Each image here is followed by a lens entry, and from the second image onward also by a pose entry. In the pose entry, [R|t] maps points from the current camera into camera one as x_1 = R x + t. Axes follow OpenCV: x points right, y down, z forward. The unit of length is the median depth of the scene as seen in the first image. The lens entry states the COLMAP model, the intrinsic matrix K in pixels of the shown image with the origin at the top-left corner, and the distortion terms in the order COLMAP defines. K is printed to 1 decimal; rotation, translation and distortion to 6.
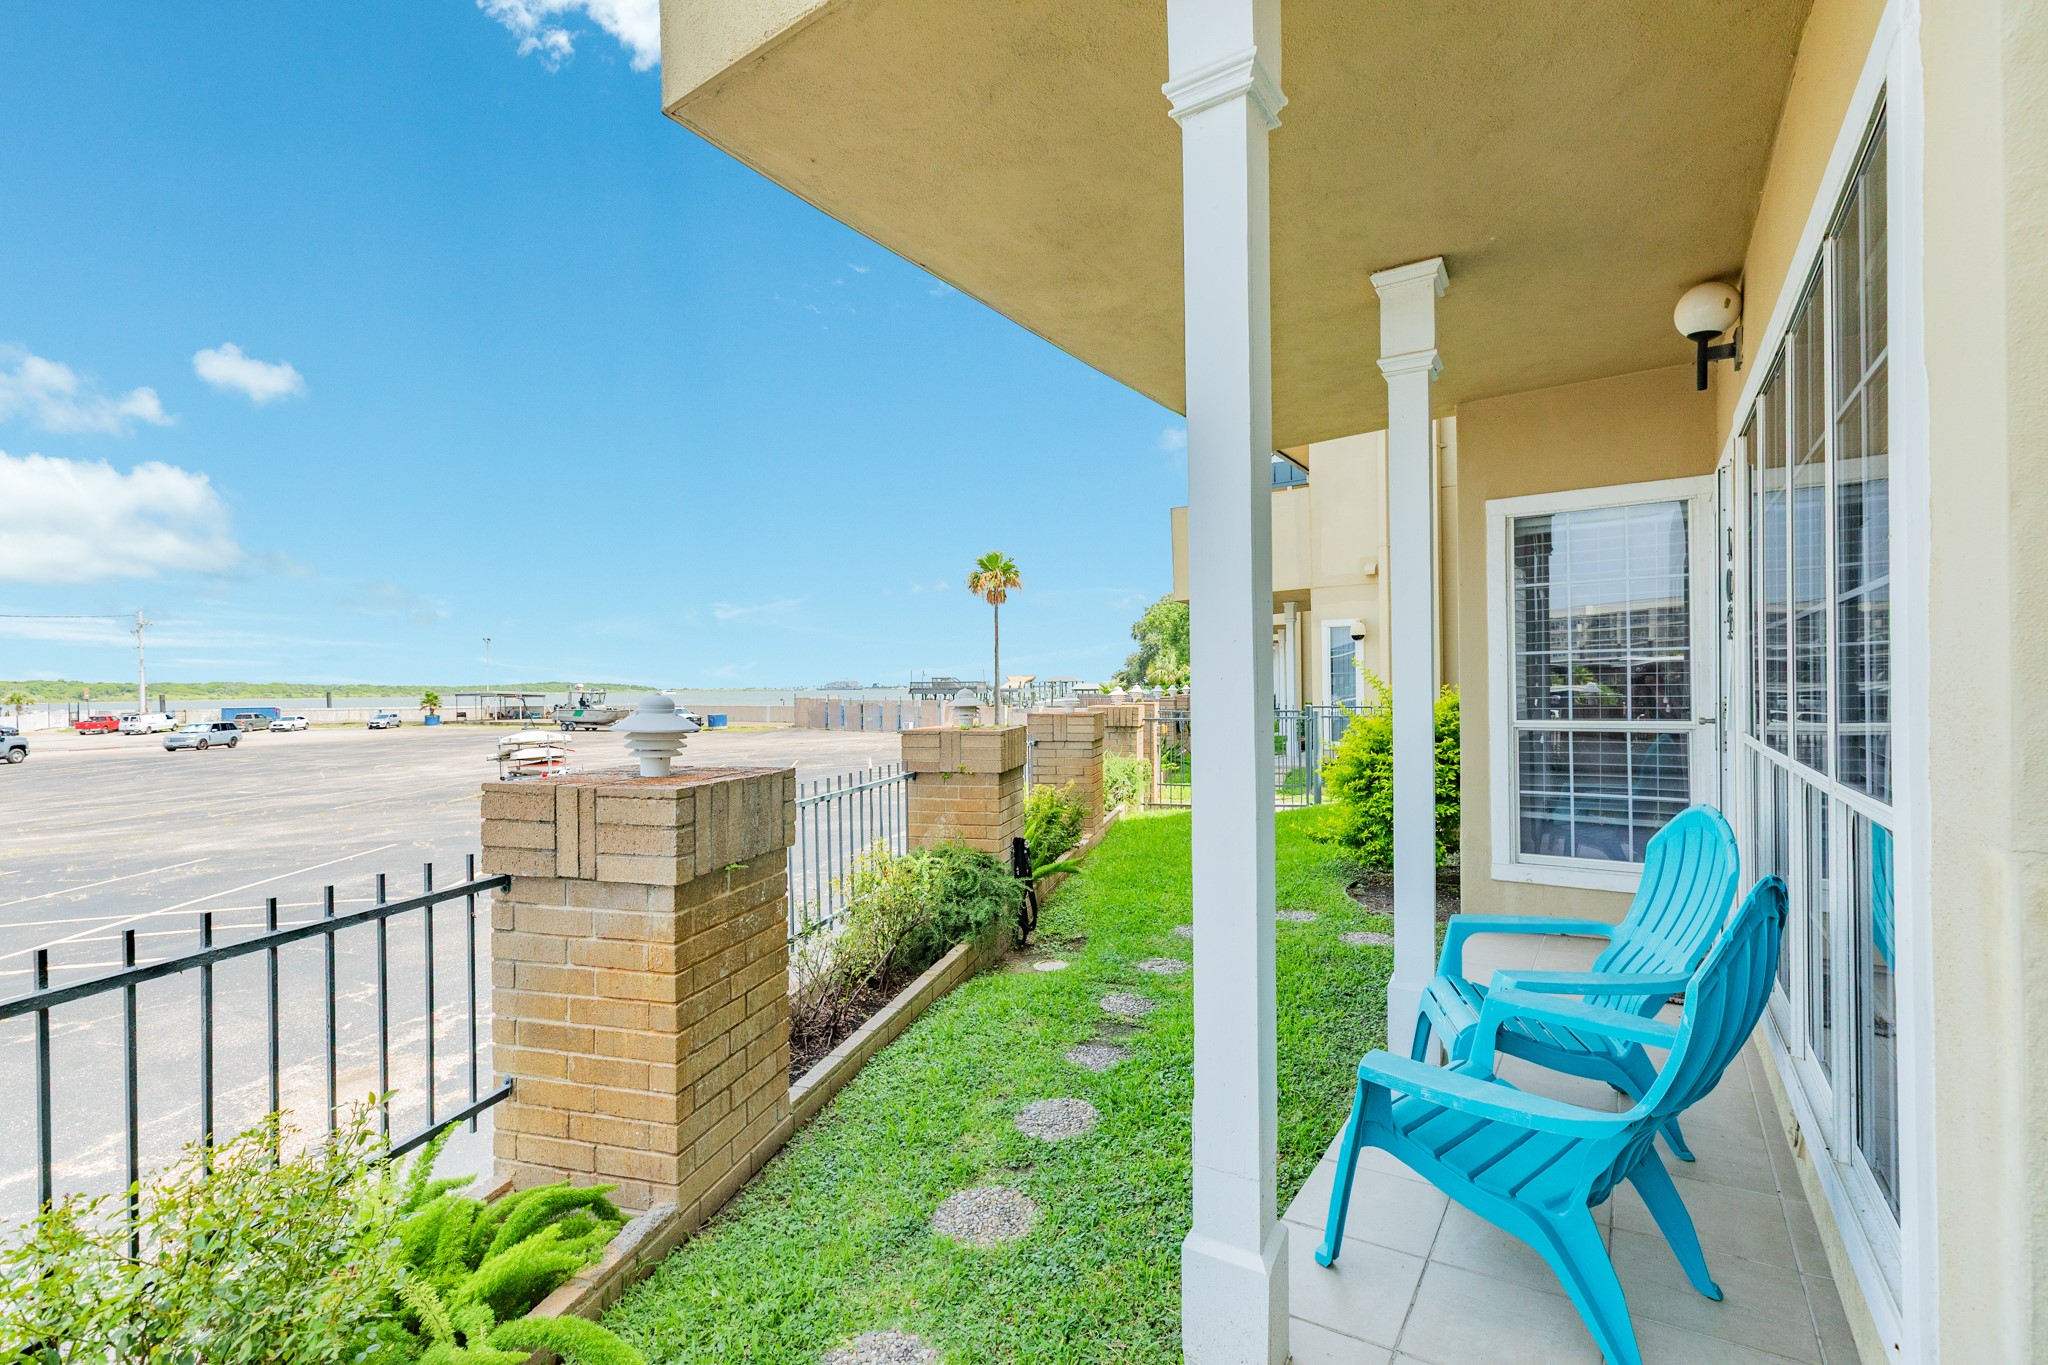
lens RADIAL K [[911.4, 0, 1021.5], [0, 911.4, 689.4], [0, 0, 1]] dist [0.000716, -0.000434]
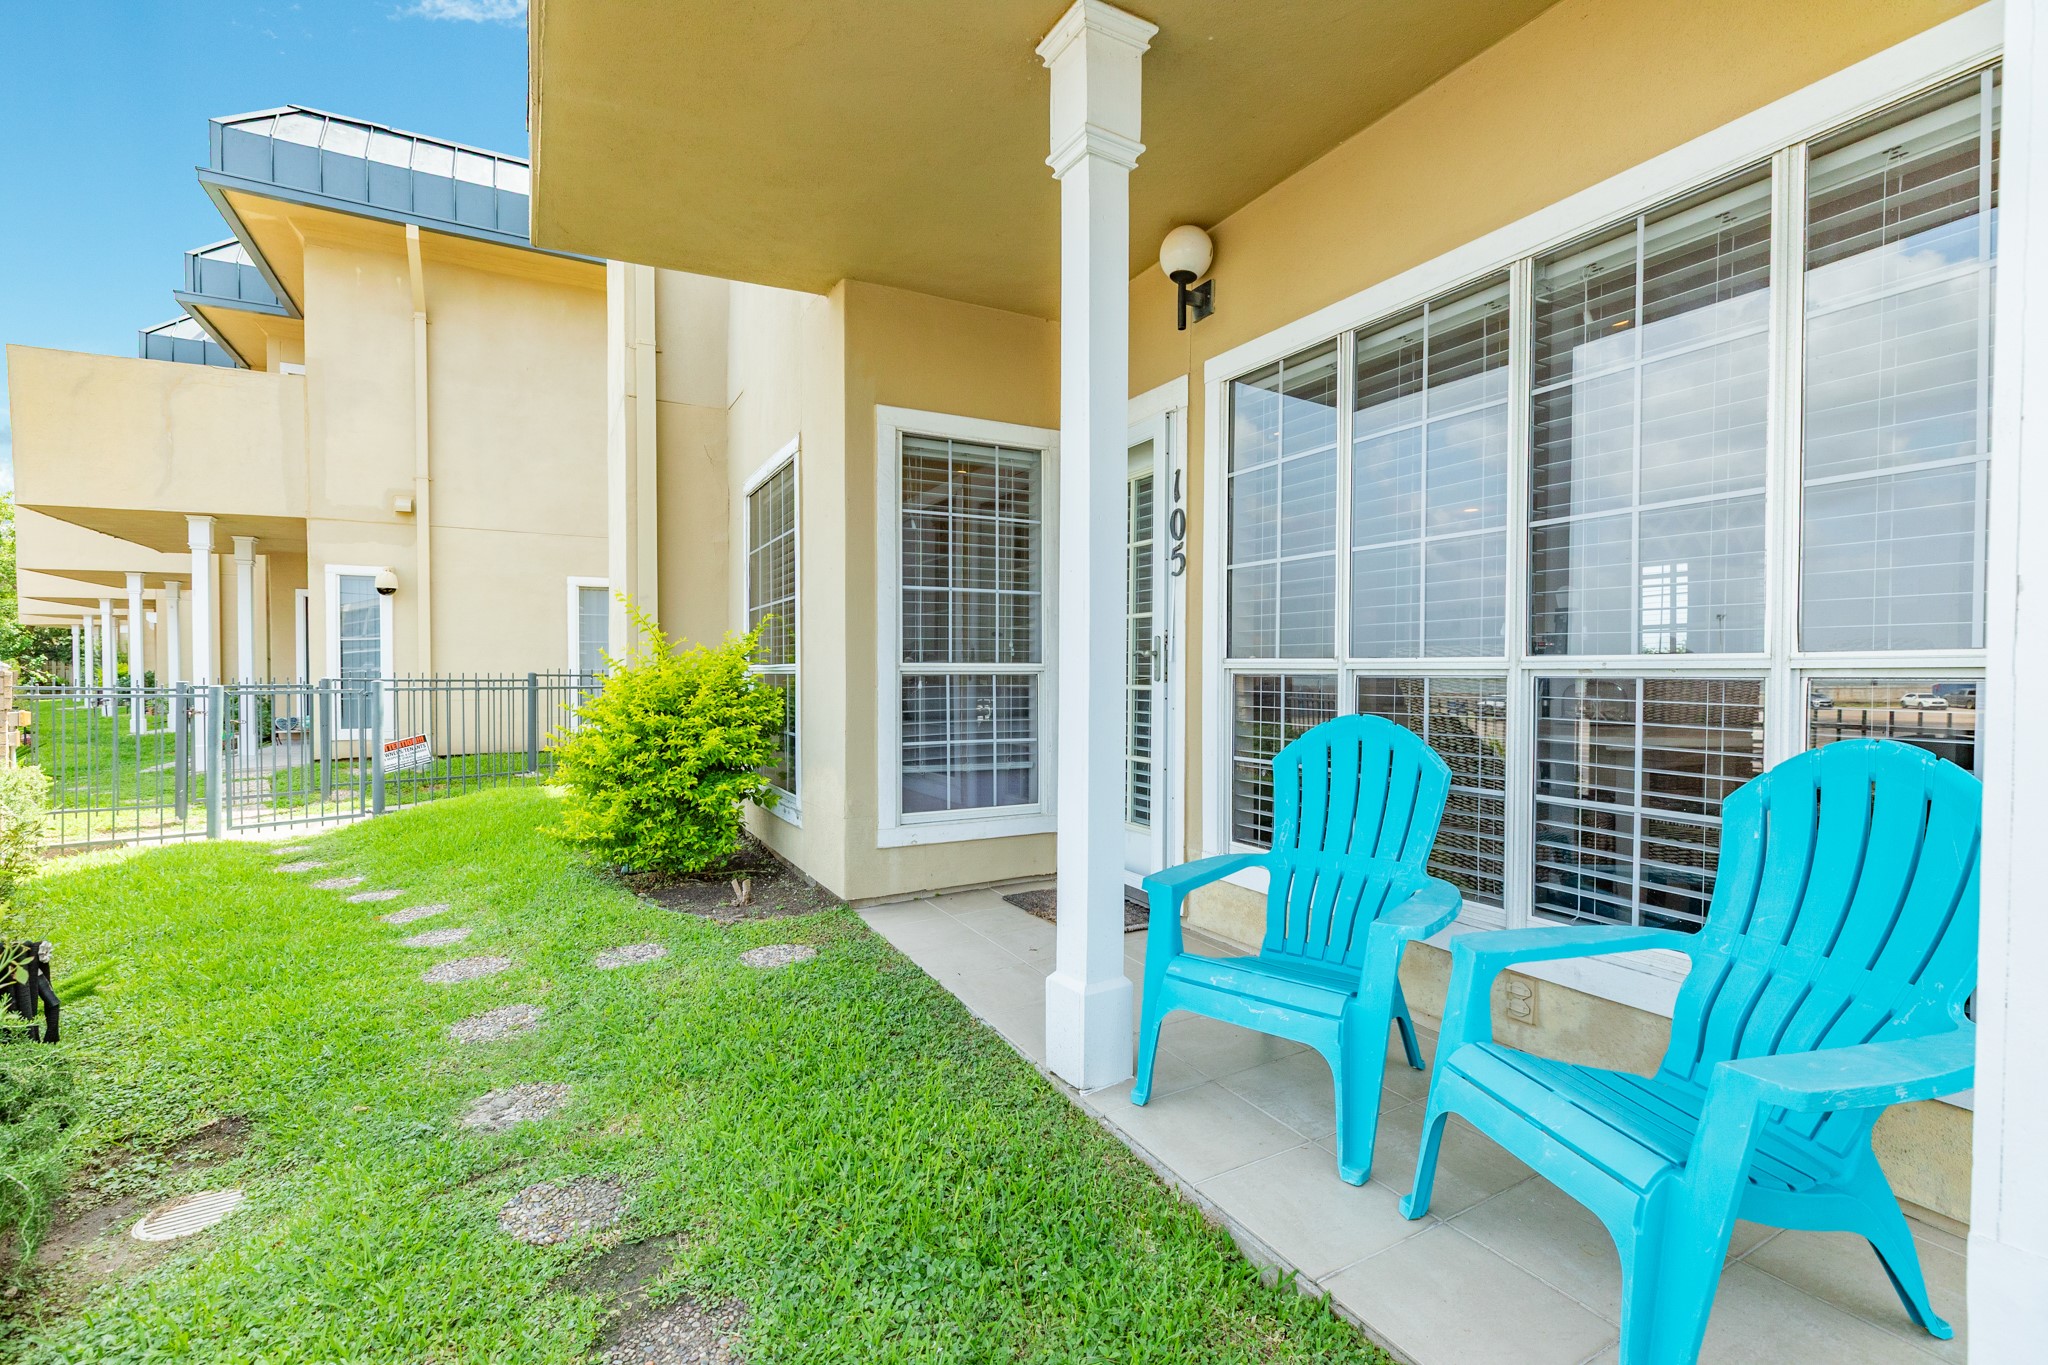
lens RADIAL K [[911.4, 0, 1021.5], [0, 911.4, 689.4], [0, 0, 1]] dist [0.000716, -0.000434]
pose [[0.464834, -0.002826, 0.885393, -0.181066], [-0.004850, 0.999972, 0.005738, 0.053663], [-0.885384, -0.006961, 0.464808, 0.488286]]
